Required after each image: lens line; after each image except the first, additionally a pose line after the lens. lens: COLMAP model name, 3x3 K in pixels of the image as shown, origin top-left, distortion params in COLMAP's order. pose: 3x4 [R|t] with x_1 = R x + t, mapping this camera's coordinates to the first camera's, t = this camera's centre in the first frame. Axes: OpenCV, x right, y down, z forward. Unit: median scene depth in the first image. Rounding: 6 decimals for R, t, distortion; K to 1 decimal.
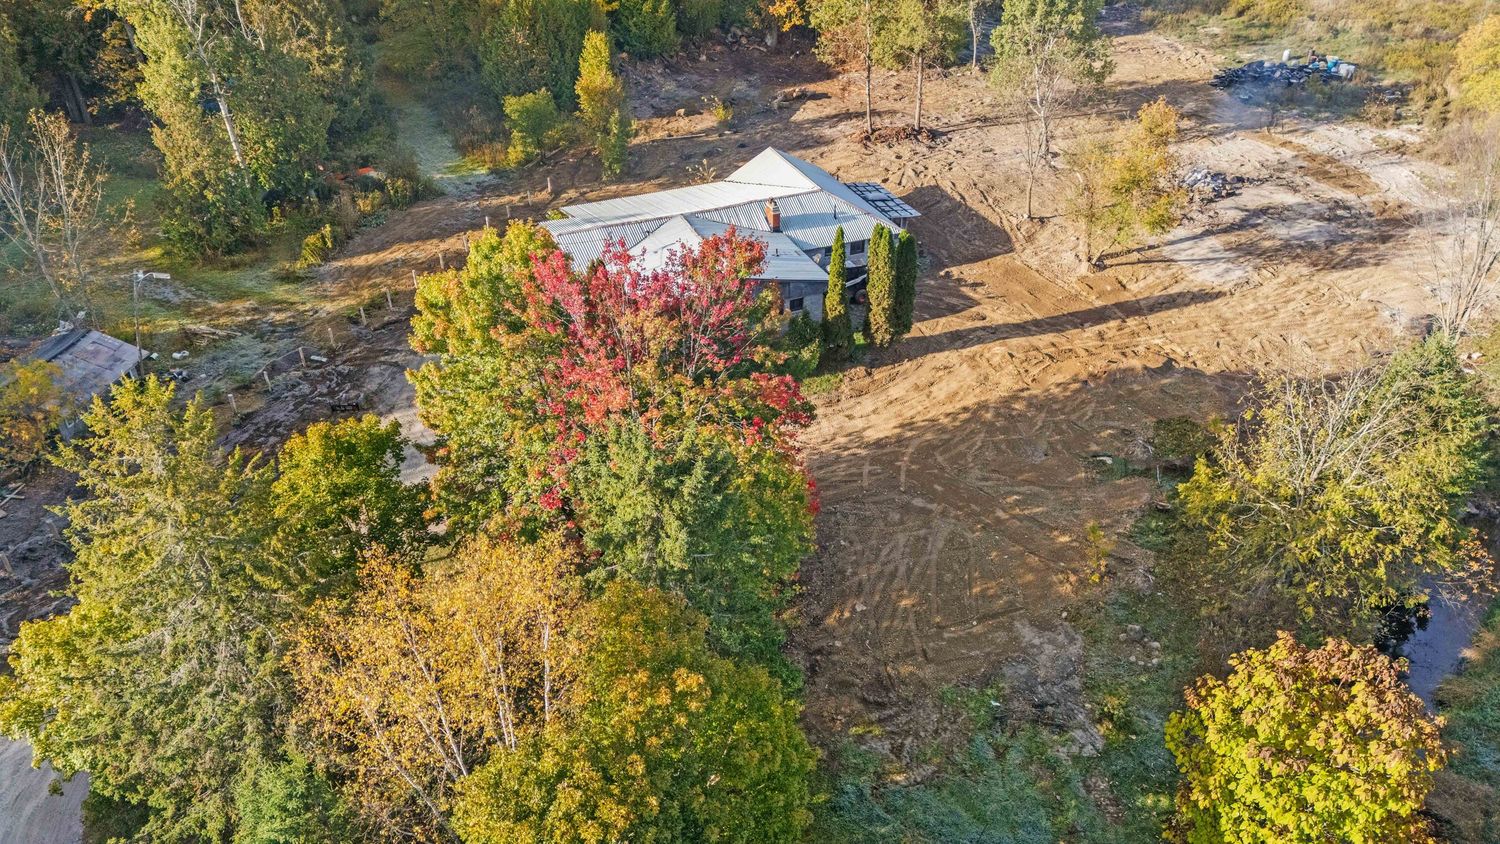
lens RADIAL K [[1097.4, 0, 750.0], [0, 1097.4, 422.0], [0, 0, 1]] dist [0.075914, -0.075750]
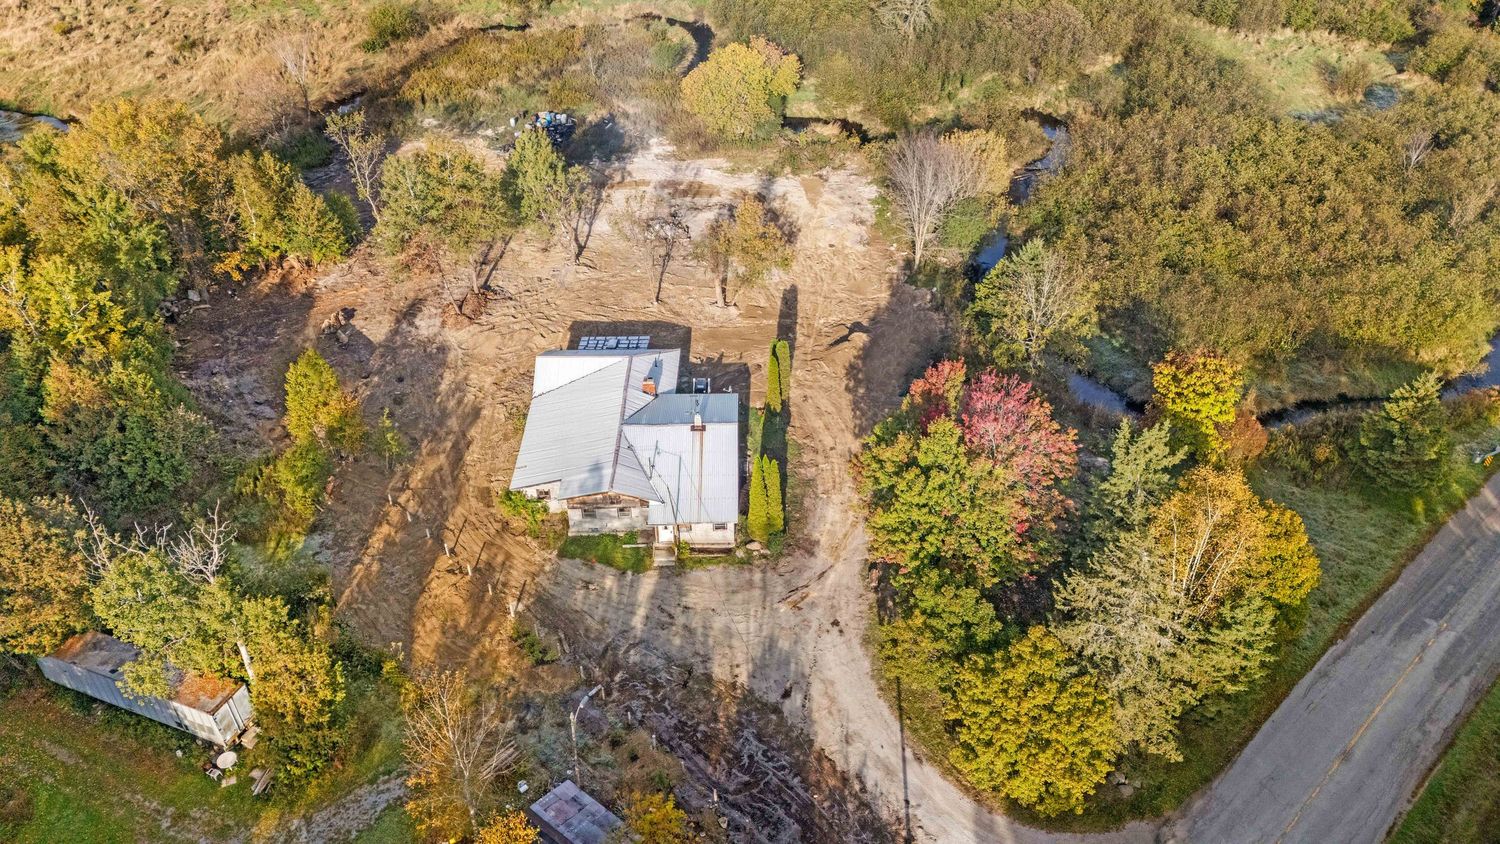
lens RADIAL K [[1097.4, 0, 750.0], [0, 1097.4, 422.0], [0, 0, 1]] dist [0.075914, -0.075750]
pose [[0.393960, -0.565627, 0.724474, -0.838407], [0.524165, 0.785740, 0.328426, -0.478547], [-0.755015, 0.250357, 0.606032, 0.086085]]
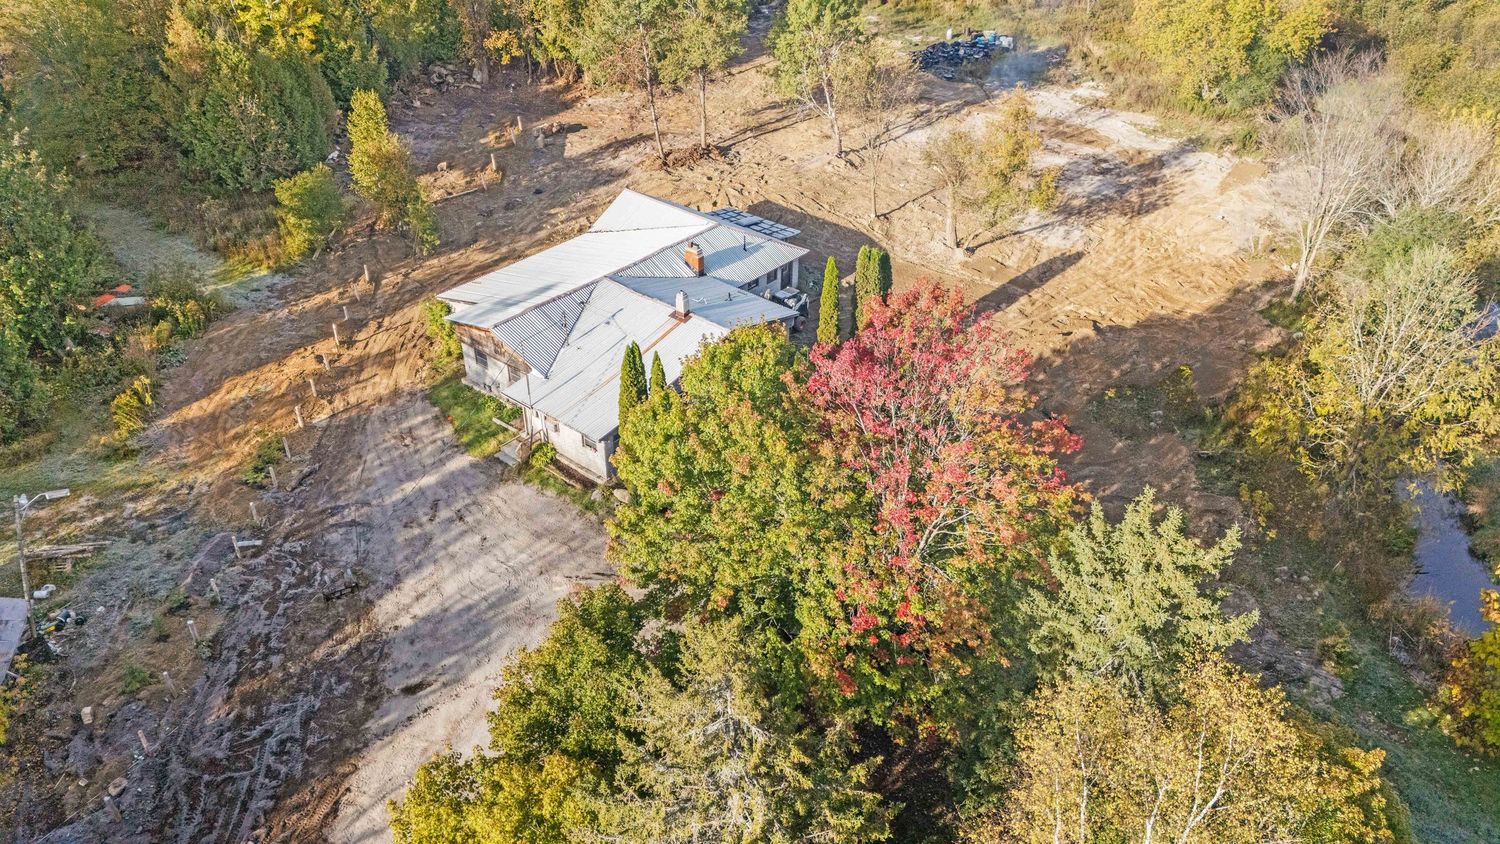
lens RADIAL K [[1097.4, 0, 750.0], [0, 1097.4, 422.0], [0, 0, 1]] dist [0.075914, -0.075750]
pose [[0.895671, -0.240576, 0.374029, -0.287369], [0.242358, 0.969231, 0.043048, -0.073682], [-0.372877, 0.052092, 0.926417, 0.108610]]
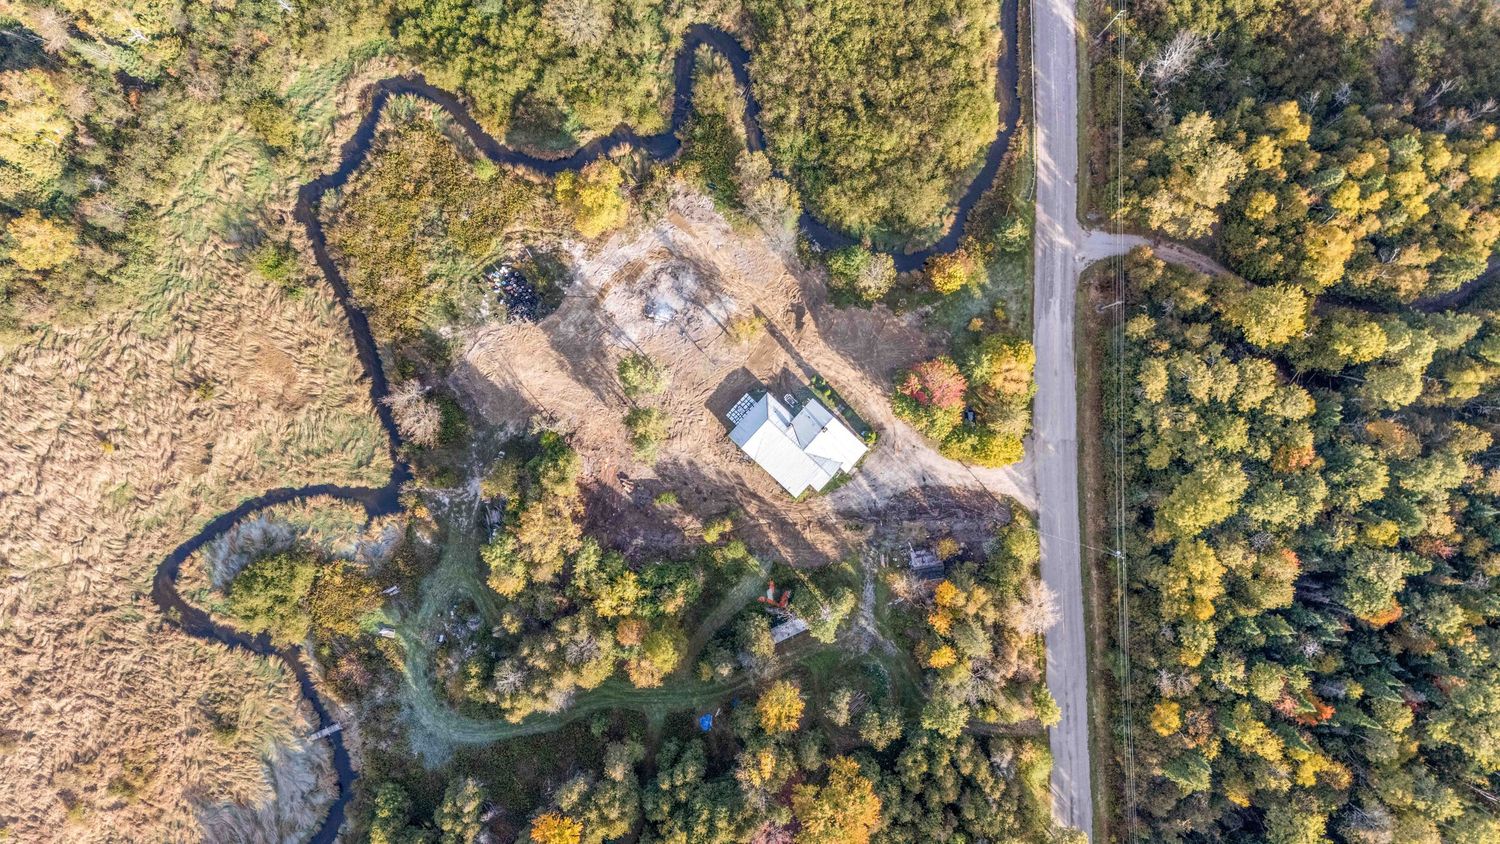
lens RADIAL K [[1097.4, 0, 750.0], [0, 1097.4, 422.0], [0, 0, 1]] dist [0.075914, -0.075750]
pose [[-0.406450, -0.913058, 0.033522, -0.025689], [0.536464, -0.208788, 0.817688, -2.642118], [-0.739598, 0.350333, 0.574684, -0.727812]]
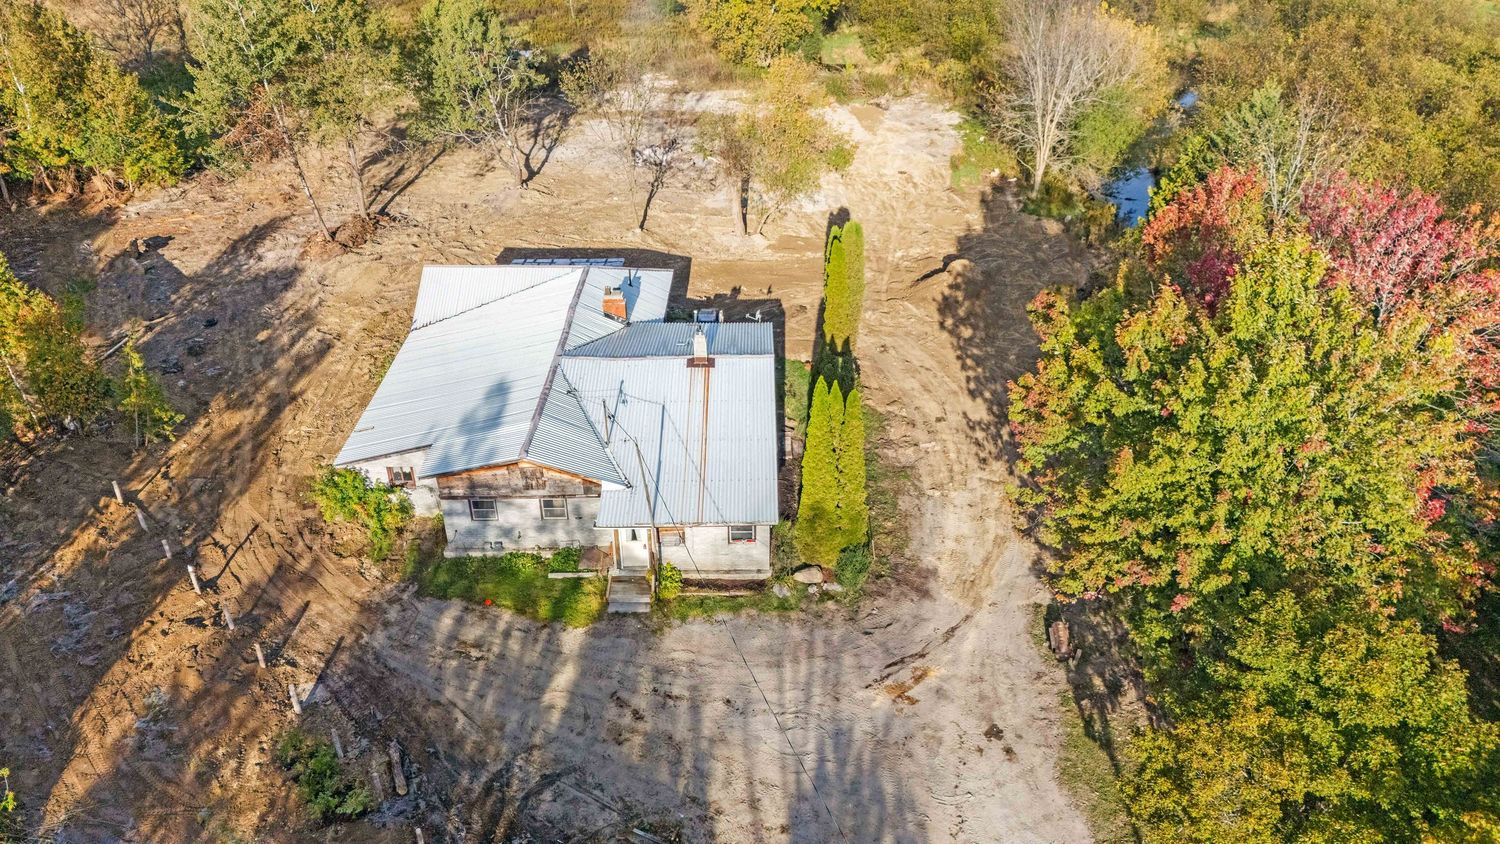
lens RADIAL K [[1103.9, 0, 750.0], [0, 1103.9, 422.0], [0, 0, 1]] dist [0.042813, -0.034123]
pose [[0.402379, -0.479676, 0.779745, -0.518101], [0.521751, 0.820031, 0.235214, -0.227535], [-0.752241, 0.312187, 0.580234, 0.456335]]
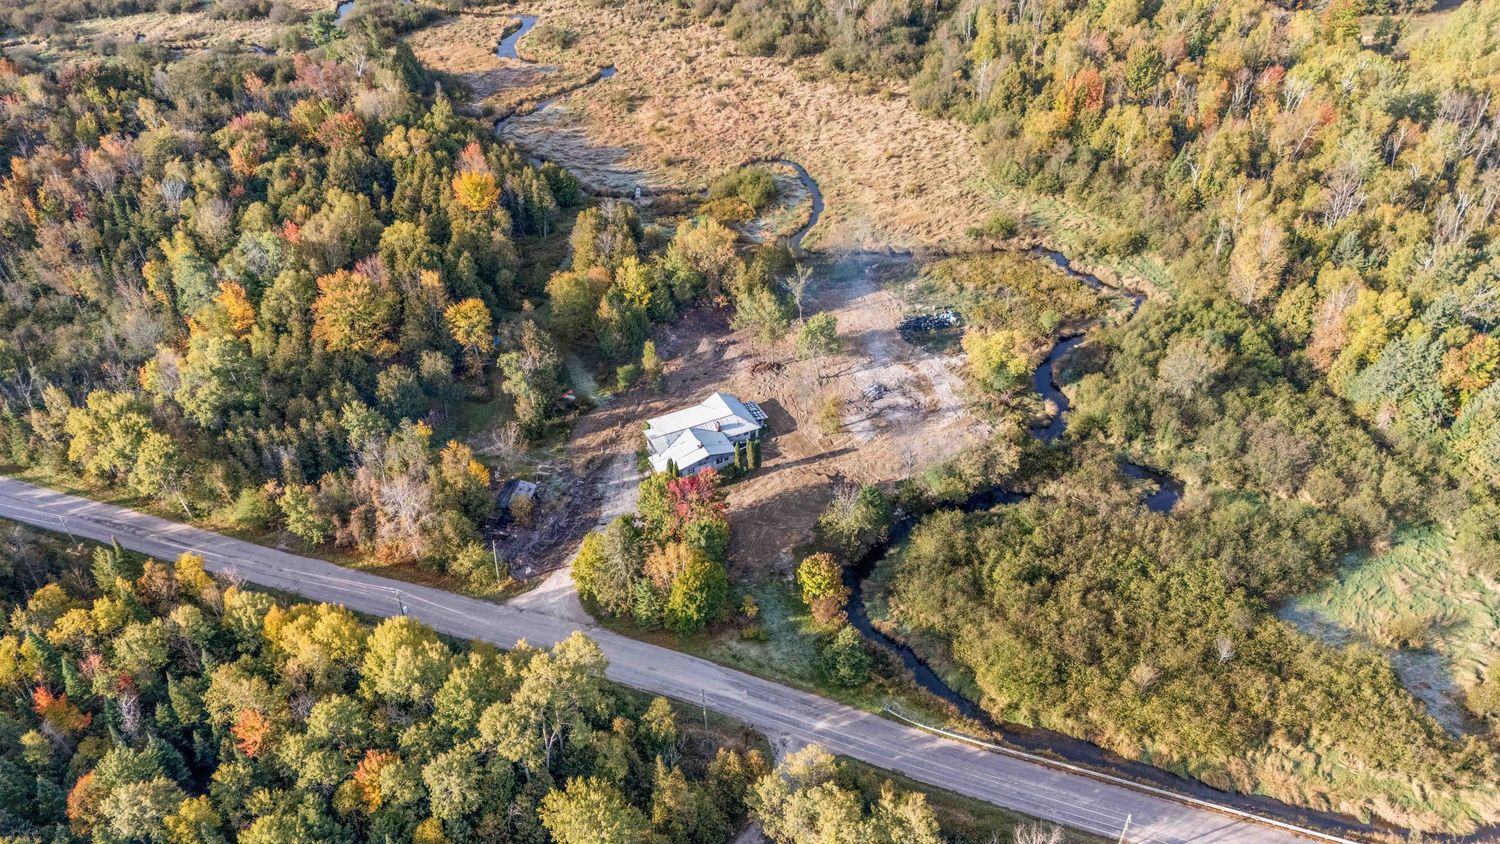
lens RADIAL K [[1096.0, 0, 750.0], [0, 1096.0, 422.0], [0, 0, 1]] dist [0.119753, -0.251478]
pose [[0.998480, -0.038699, 0.039232, -0.009370], [0.036641, 0.997981, 0.051875, -0.321842], [-0.041160, -0.050359, 0.997883, -1.886368]]
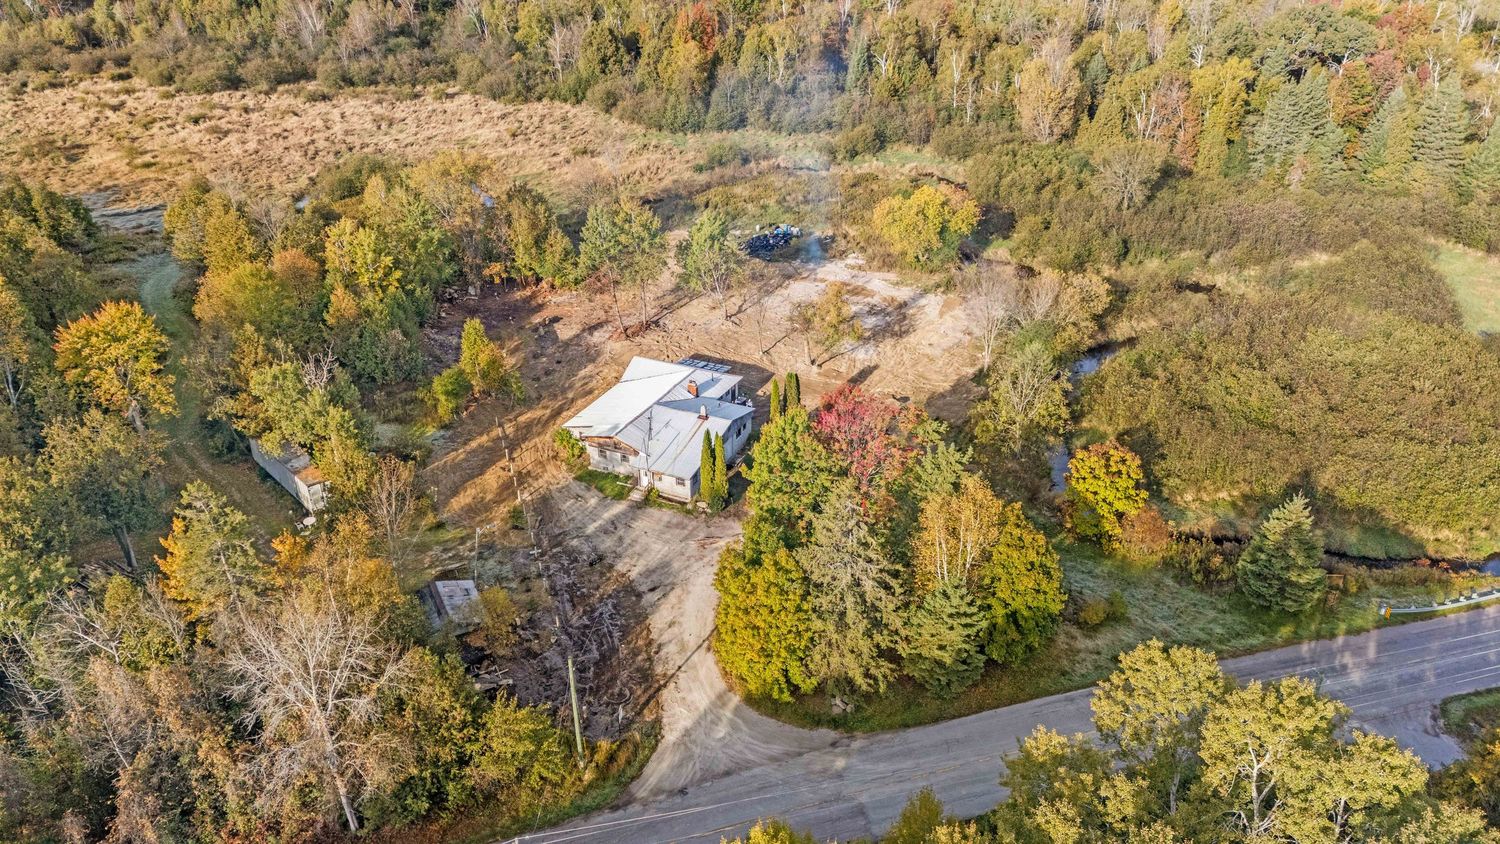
lens RADIAL K [[1097.4, 0, 750.0], [0, 1097.4, 422.0], [0, 0, 1]] dist [0.075914, -0.075750]
pose [[0.753359, -0.312184, 0.578784, -0.855902], [0.375392, 0.926798, 0.011276, -0.110829], [-0.539936, 0.208776, 0.815403, -0.437369]]
